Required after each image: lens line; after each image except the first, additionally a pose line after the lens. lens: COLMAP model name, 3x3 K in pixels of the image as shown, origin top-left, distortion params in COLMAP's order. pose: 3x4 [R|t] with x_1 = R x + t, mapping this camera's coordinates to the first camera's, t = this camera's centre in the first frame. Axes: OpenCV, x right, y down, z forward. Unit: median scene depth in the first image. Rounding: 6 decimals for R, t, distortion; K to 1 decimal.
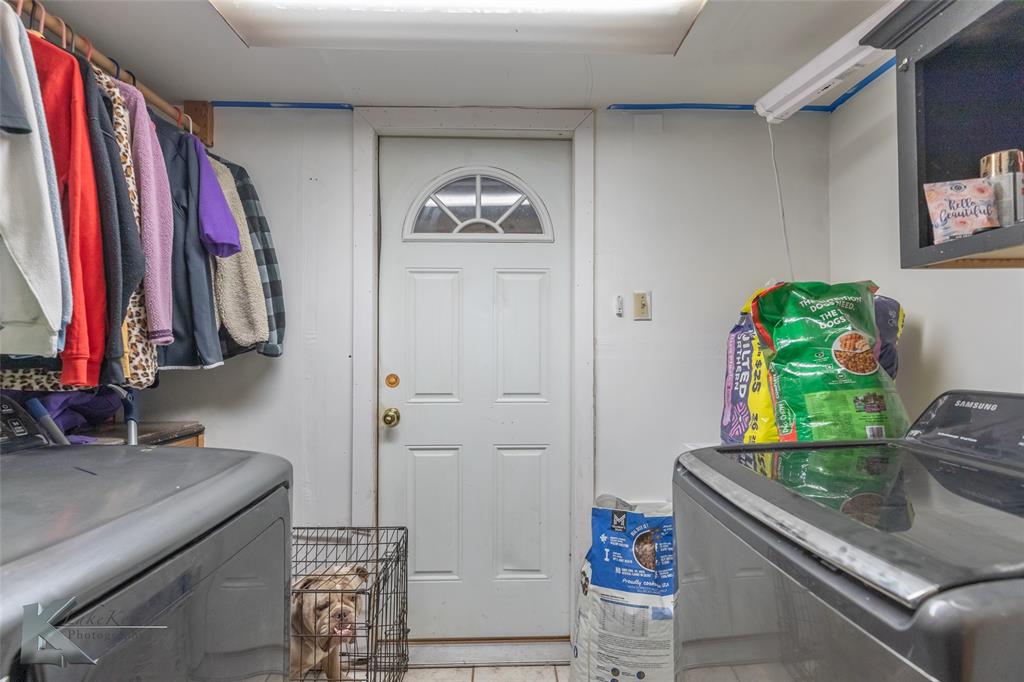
lens RADIAL K [[461.3, 0, 512.0], [0, 461.3, 341.0], [0, 0, 1]] dist [0.010789, -0.000044]
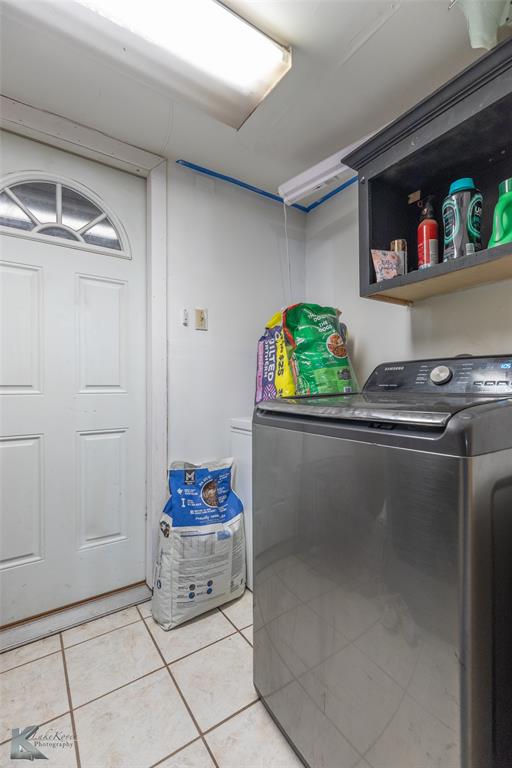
lens RADIAL K [[346.0, 0, 256.0], [0, 346.0, 384.0], [0, 0, 1]] dist [0.010789, -0.000044]
pose [[0.841419, -0.002476, 0.540377, -0.154449], [-0.003375, 0.999946, 0.009837, 0.122086], [-0.540372, -0.010101, 0.841365, 0.074404]]
